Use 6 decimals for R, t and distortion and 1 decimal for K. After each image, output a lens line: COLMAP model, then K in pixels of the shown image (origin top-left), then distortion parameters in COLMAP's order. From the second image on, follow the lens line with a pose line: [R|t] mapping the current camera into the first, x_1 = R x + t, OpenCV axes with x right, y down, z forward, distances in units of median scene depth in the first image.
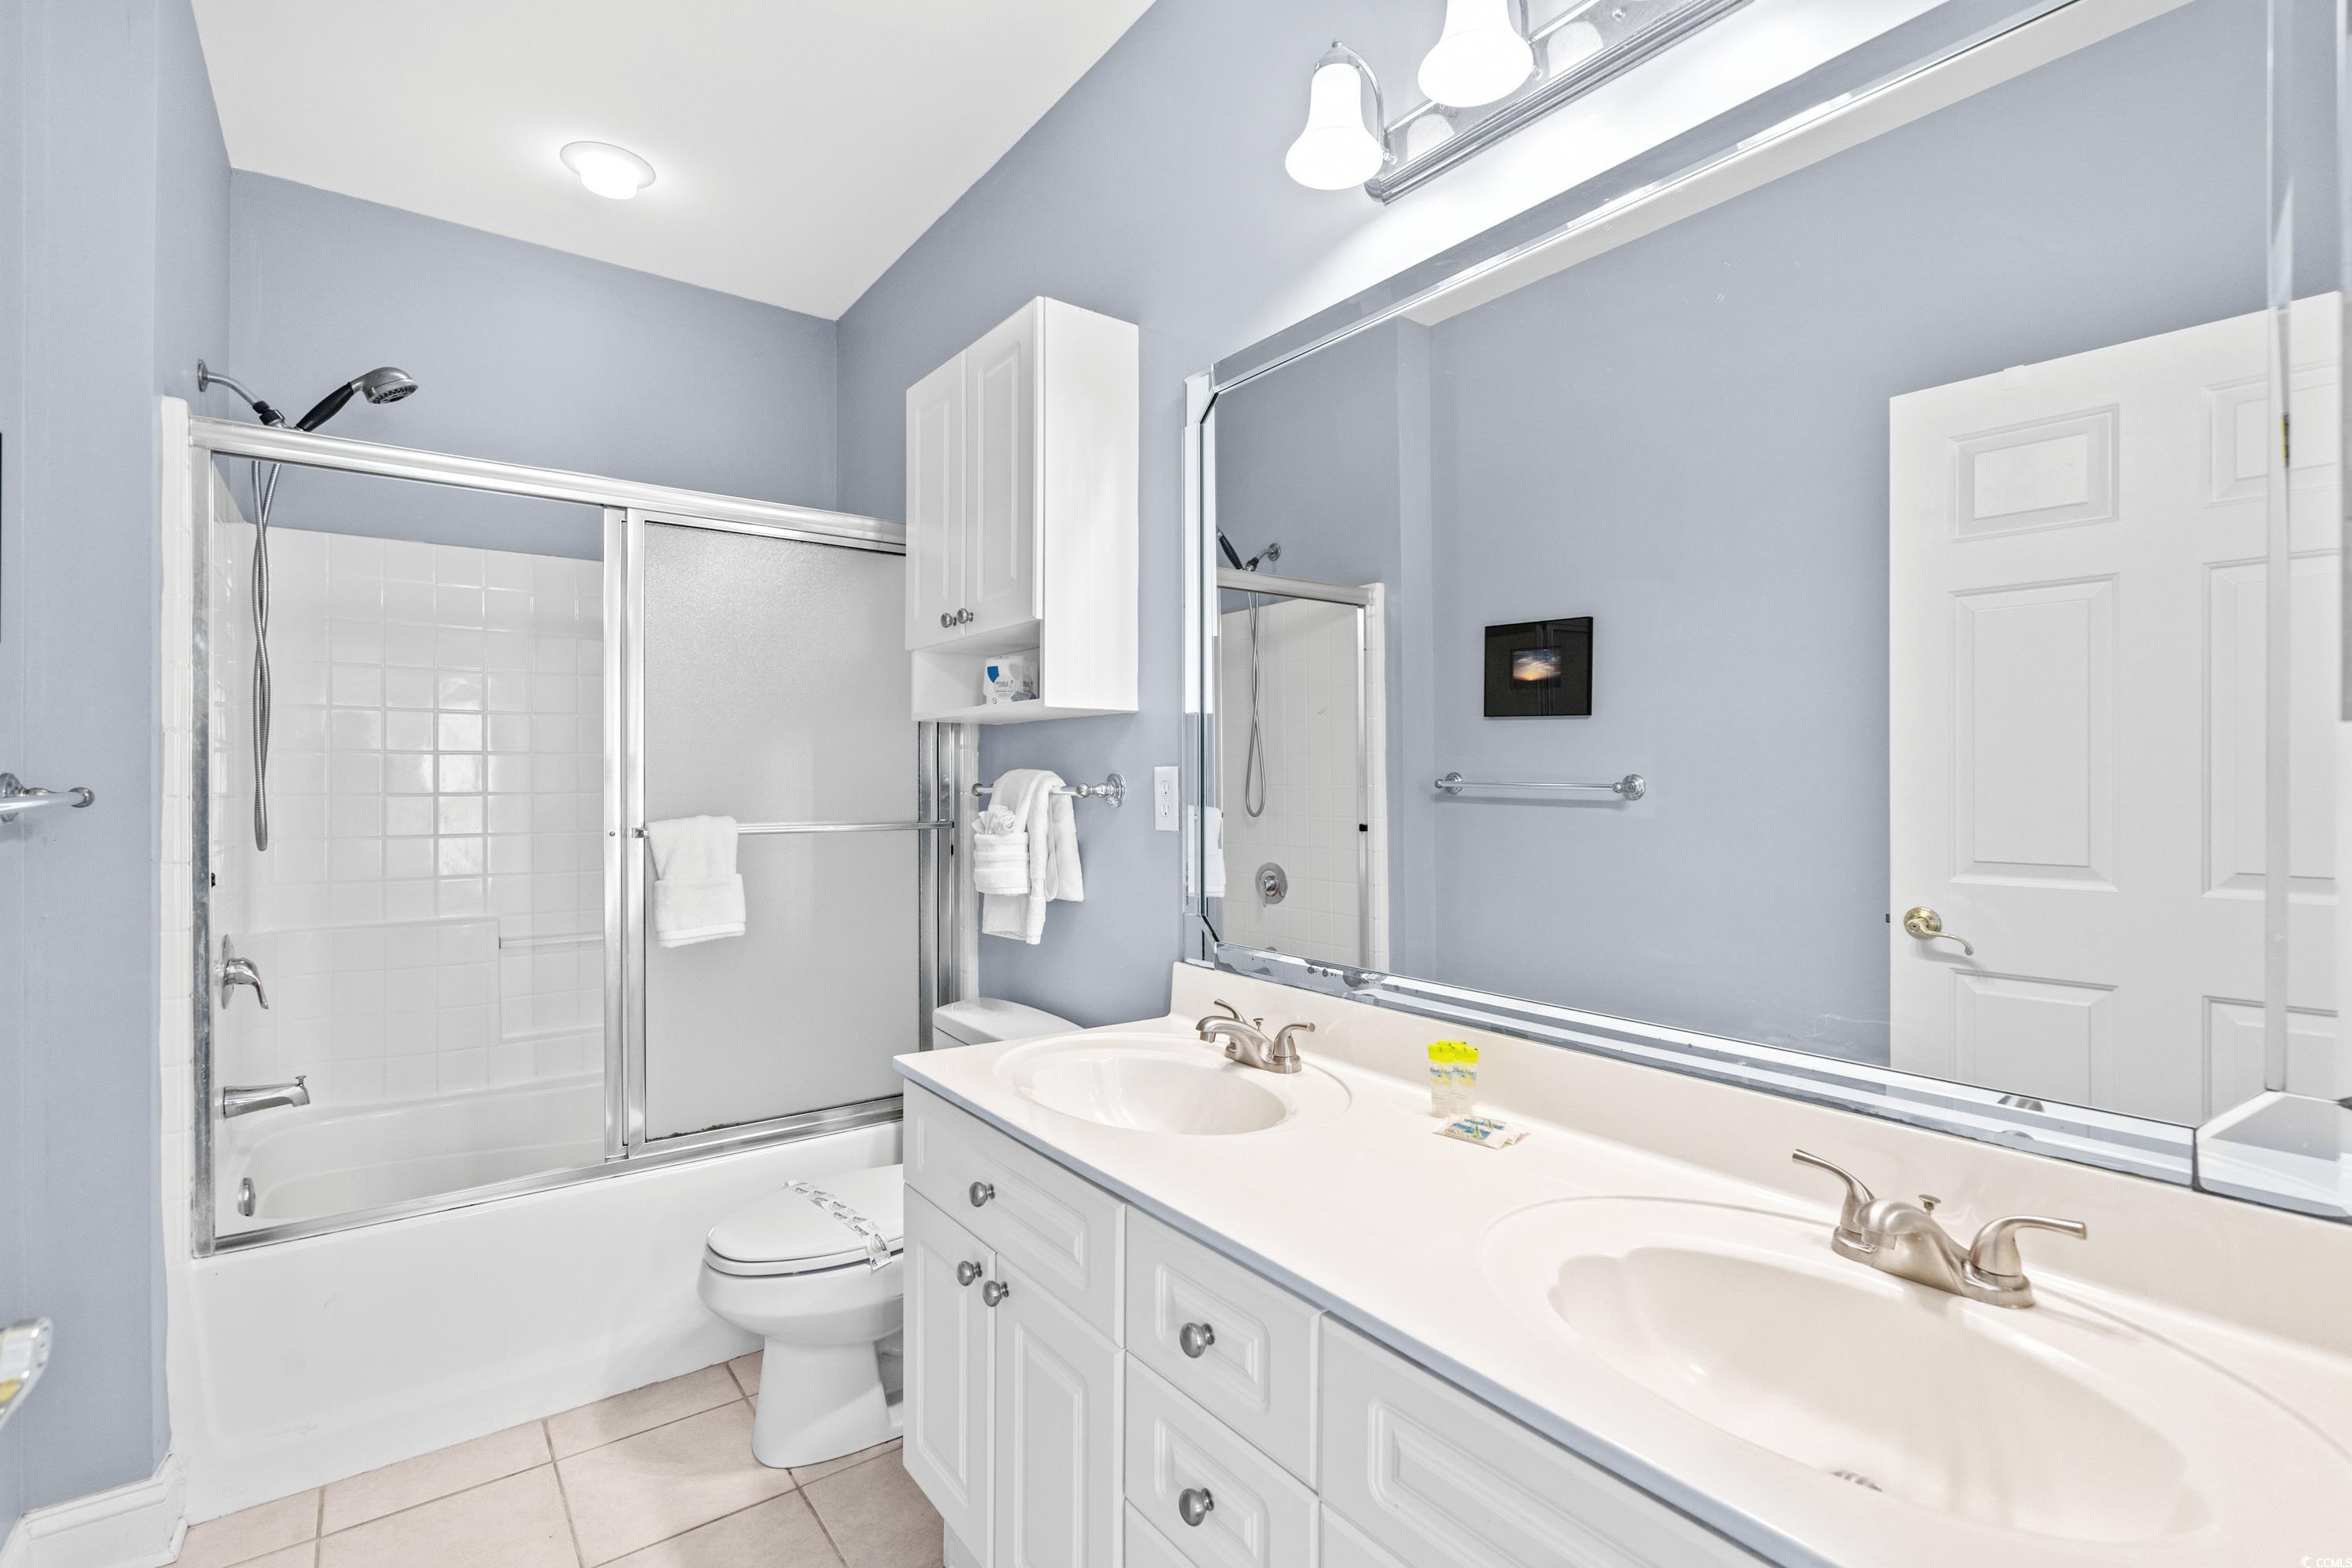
lens RADIAL K [[1089.5, 0, 1185.2], [0, 1089.5, 794.7], [0, 0, 1]] dist [0.000614, 0.000280]
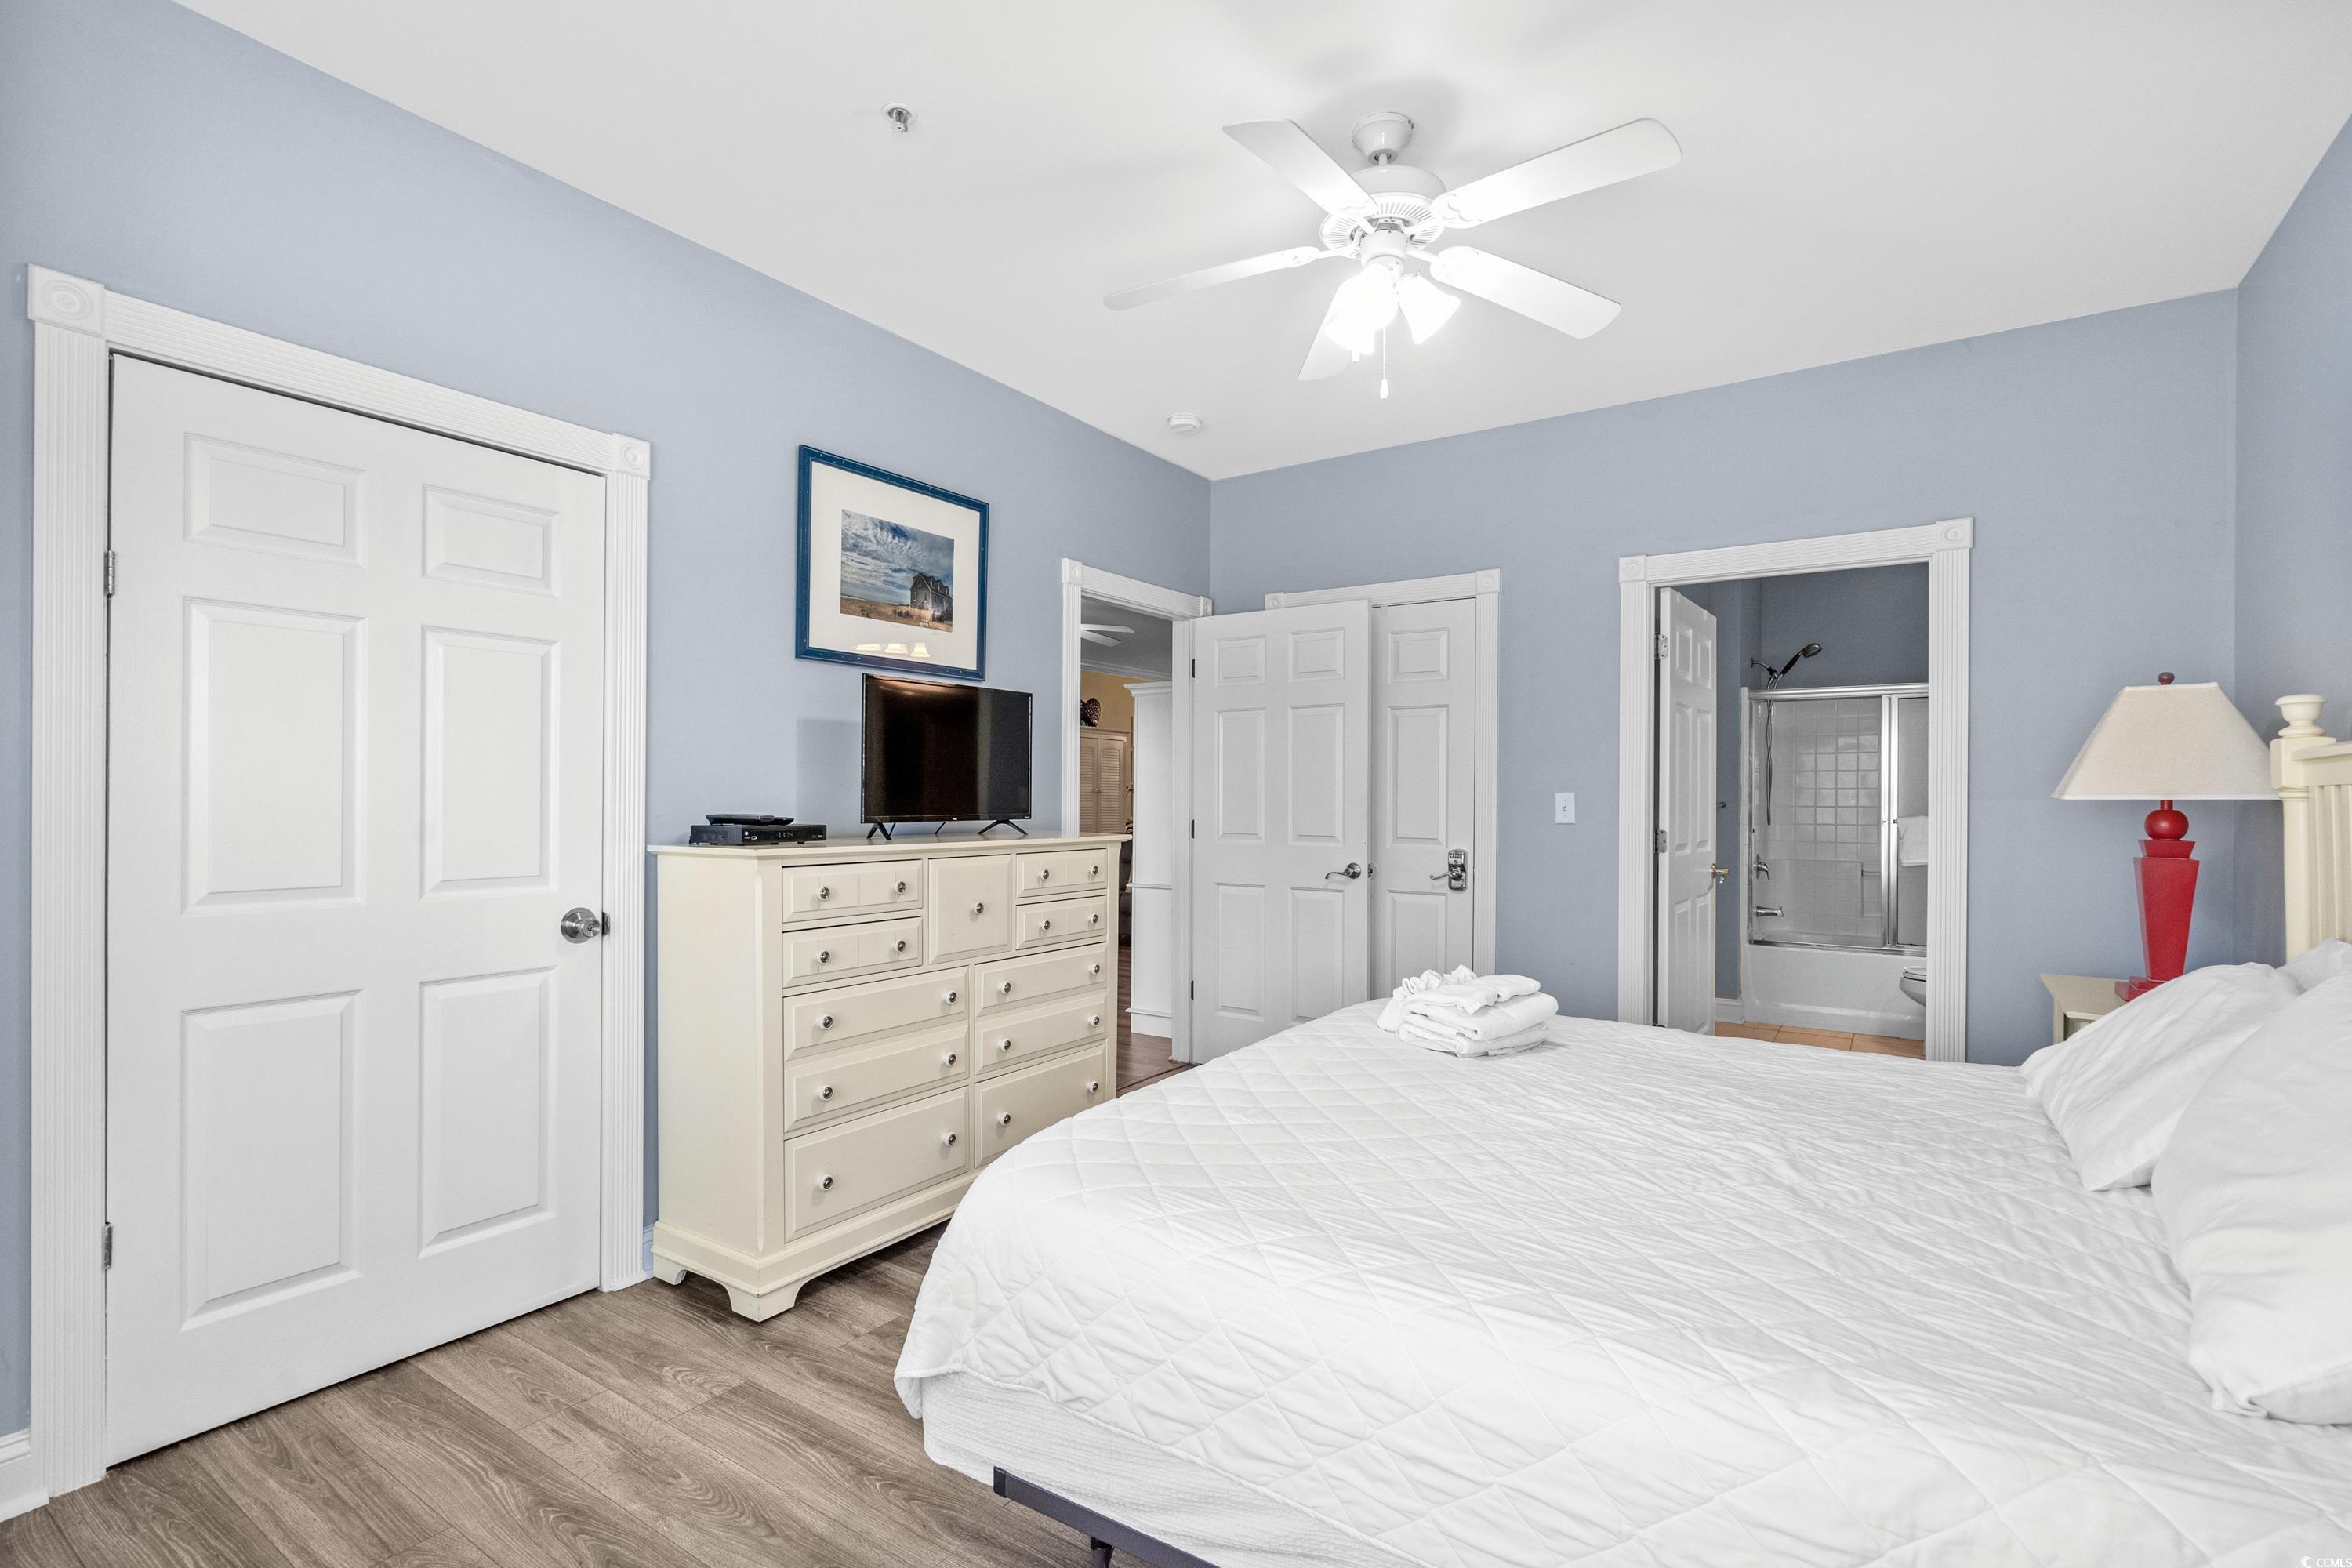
lens RADIAL K [[1109.0, 0, 1176.0], [0, 1109.0, 784.0], [0, 0, 1]] dist [0.002629, 0.000128]
pose [[0.344700, -0.010624, -0.938653, 1.078409], [-0.013635, 0.999774, -0.016323, 0.009990], [0.938614, 0.018425, 0.344477, -1.169105]]
